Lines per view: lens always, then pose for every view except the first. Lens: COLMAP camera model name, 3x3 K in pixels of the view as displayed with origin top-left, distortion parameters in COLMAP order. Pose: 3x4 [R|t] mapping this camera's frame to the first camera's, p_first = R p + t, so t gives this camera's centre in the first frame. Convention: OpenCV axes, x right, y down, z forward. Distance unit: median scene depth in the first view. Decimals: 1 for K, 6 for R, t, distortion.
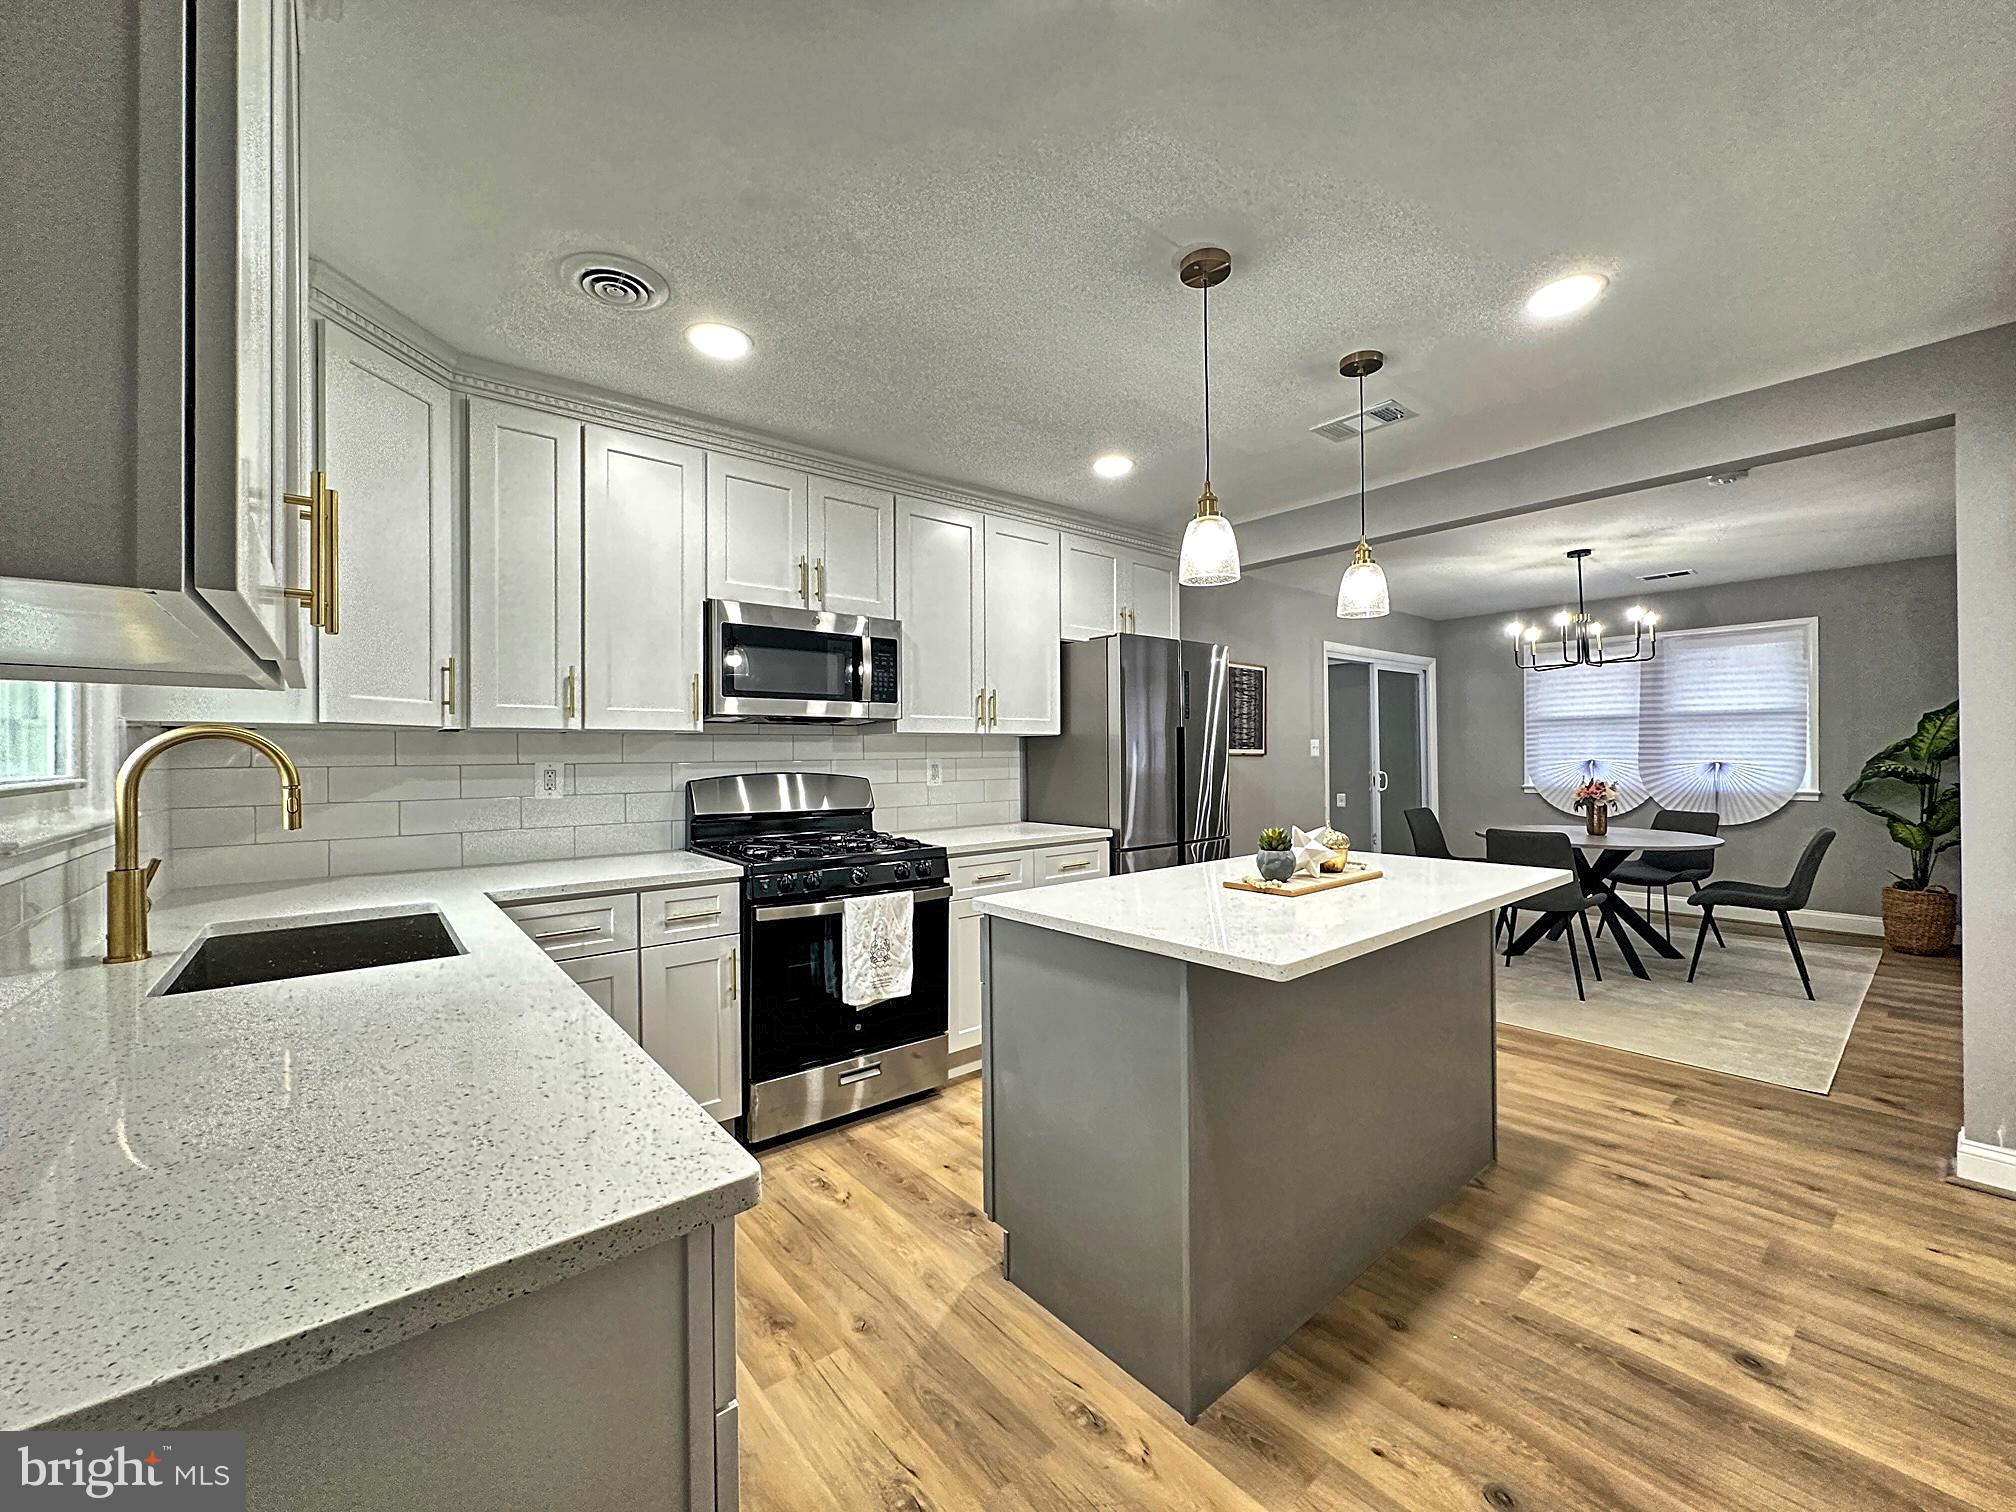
lens RADIAL K [[800.5, 0, 1017.1], [0, 800.5, 747.7], [0, 0, 1]] dist [-0.001697, 0.001404]
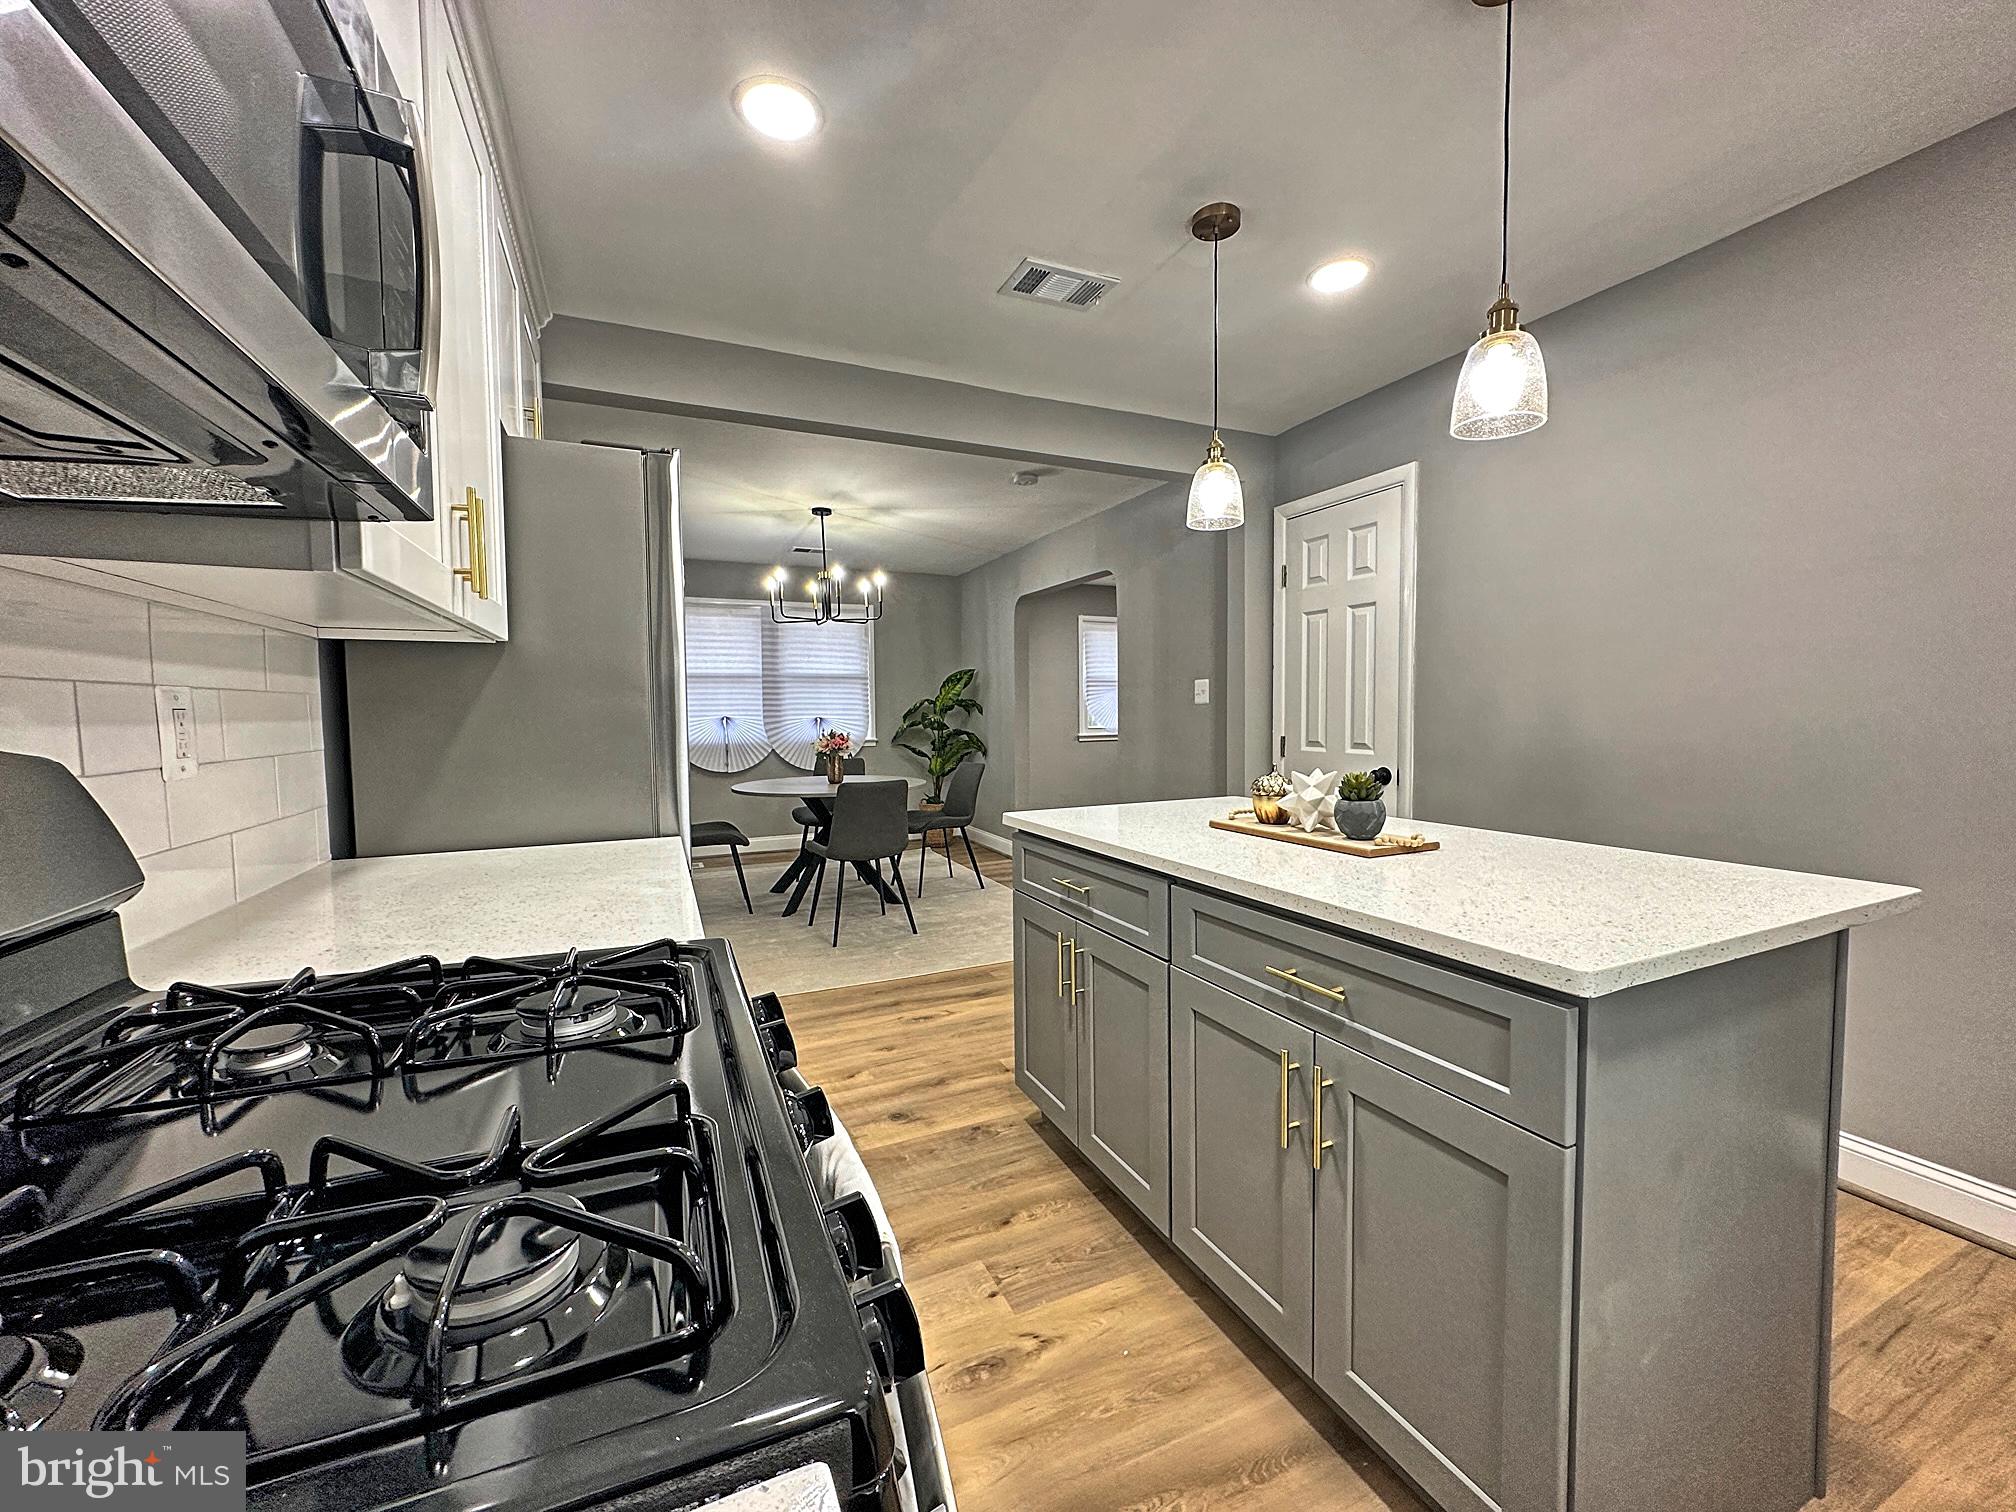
lens RADIAL K [[800.5, 0, 1009.7], [0, 800.5, 753.3], [0, 0, 1]] dist [-0.001697, 0.001404]
pose [[0.265263, -0.046331, 0.963062, -0.316945], [0.004998, 0.998897, 0.046678, 0.026732], [-0.964163, -0.007568, 0.265202, 0.662785]]
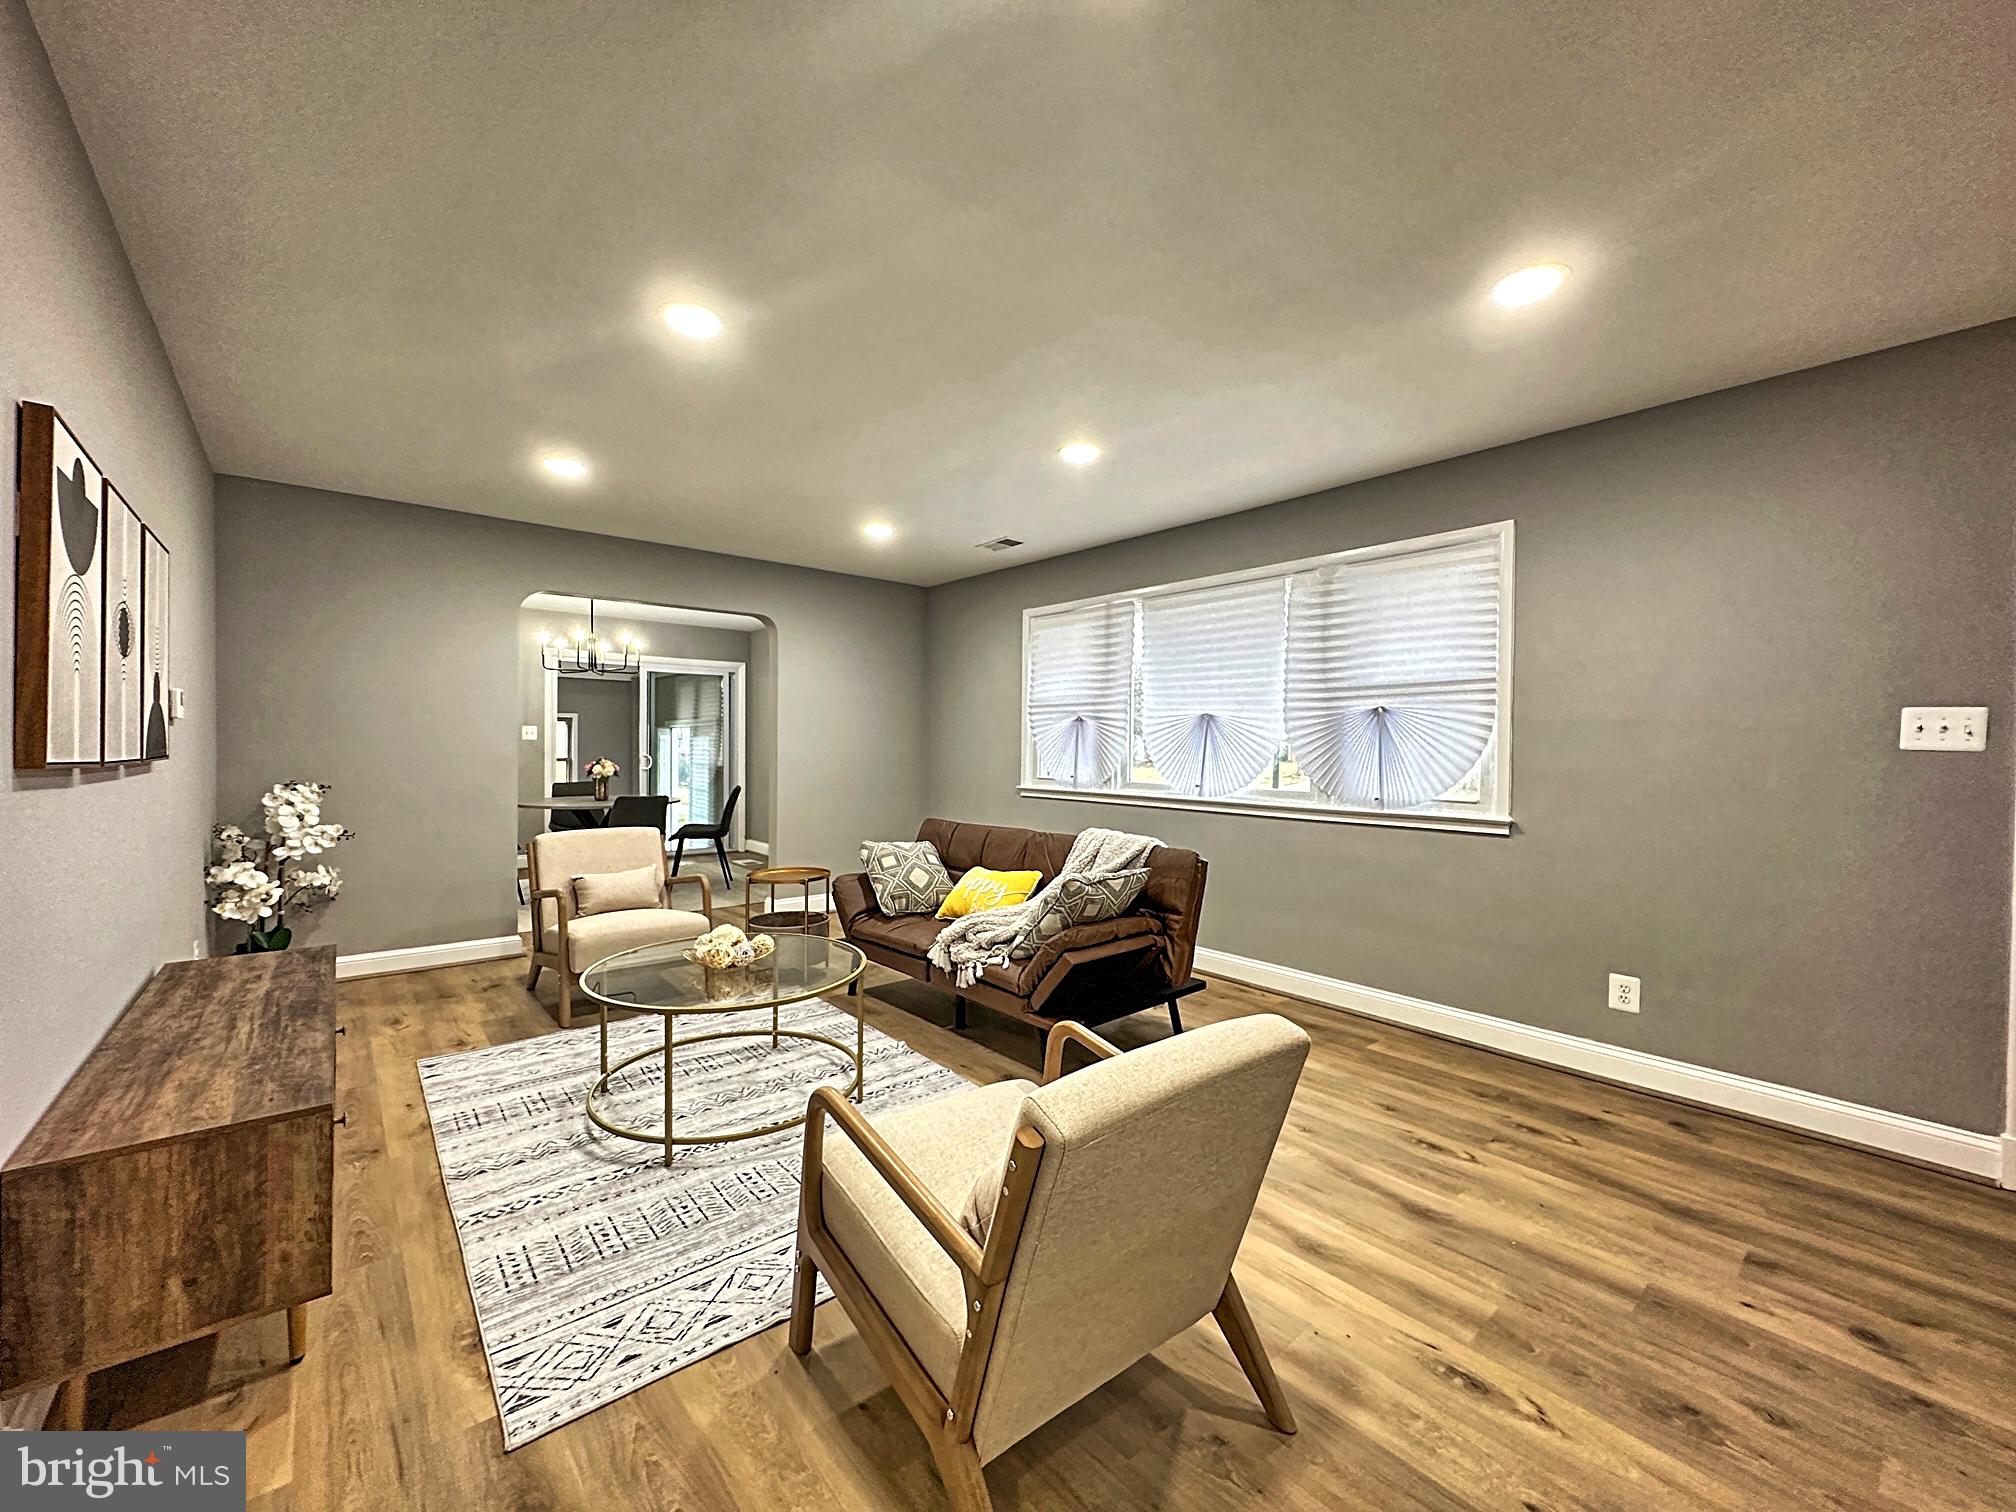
lens RADIAL K [[800.5, 0, 1008.8], [0, 800.5, 753.5], [0, 0, 1]] dist [-0.001697, 0.001404]
pose [[0.999771, 0.017897, 0.011773, 1.855884], [-0.018043, 0.999760, 0.012404, 0.000918], [-0.011548, -0.012614, 0.999854, -0.444596]]
